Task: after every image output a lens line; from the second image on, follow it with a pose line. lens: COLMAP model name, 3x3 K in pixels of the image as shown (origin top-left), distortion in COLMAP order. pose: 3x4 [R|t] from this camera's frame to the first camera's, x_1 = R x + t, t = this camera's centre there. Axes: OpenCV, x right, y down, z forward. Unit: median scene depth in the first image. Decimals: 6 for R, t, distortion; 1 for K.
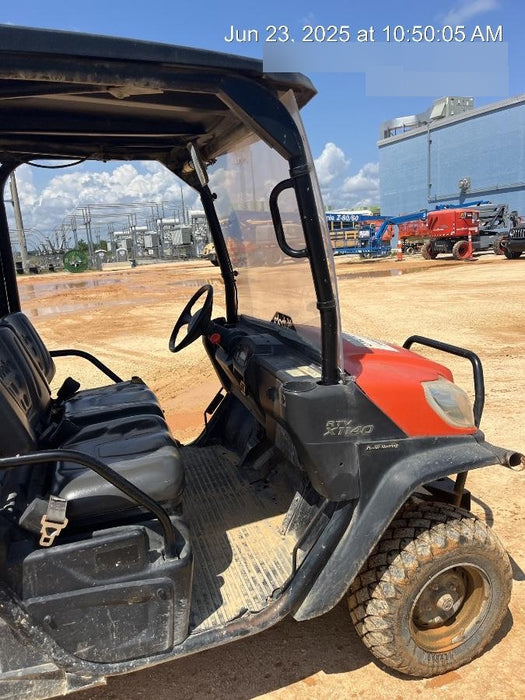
lens RADIAL K [[530.1, 0, 264.6], [0, 530.1, 353.4], [0, 0, 1]] dist [0.070839, -0.098375]
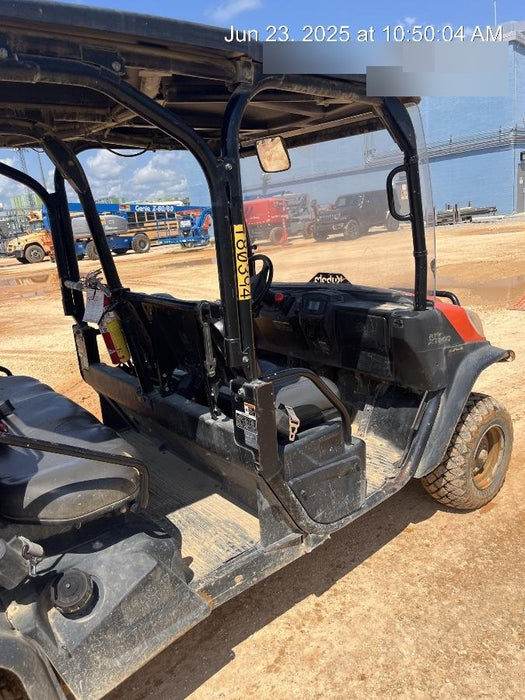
lens RADIAL K [[530.1, 0, 259.8], [0, 530.1, 354.0], [0, 0, 1]] dist [0.070839, -0.098375]
pose [[0.932177, -0.117778, 0.342307, -0.111773], [0.112574, 0.993023, 0.035107, 0.010589], [-0.344054, 0.005809, 0.938932, -0.027354]]
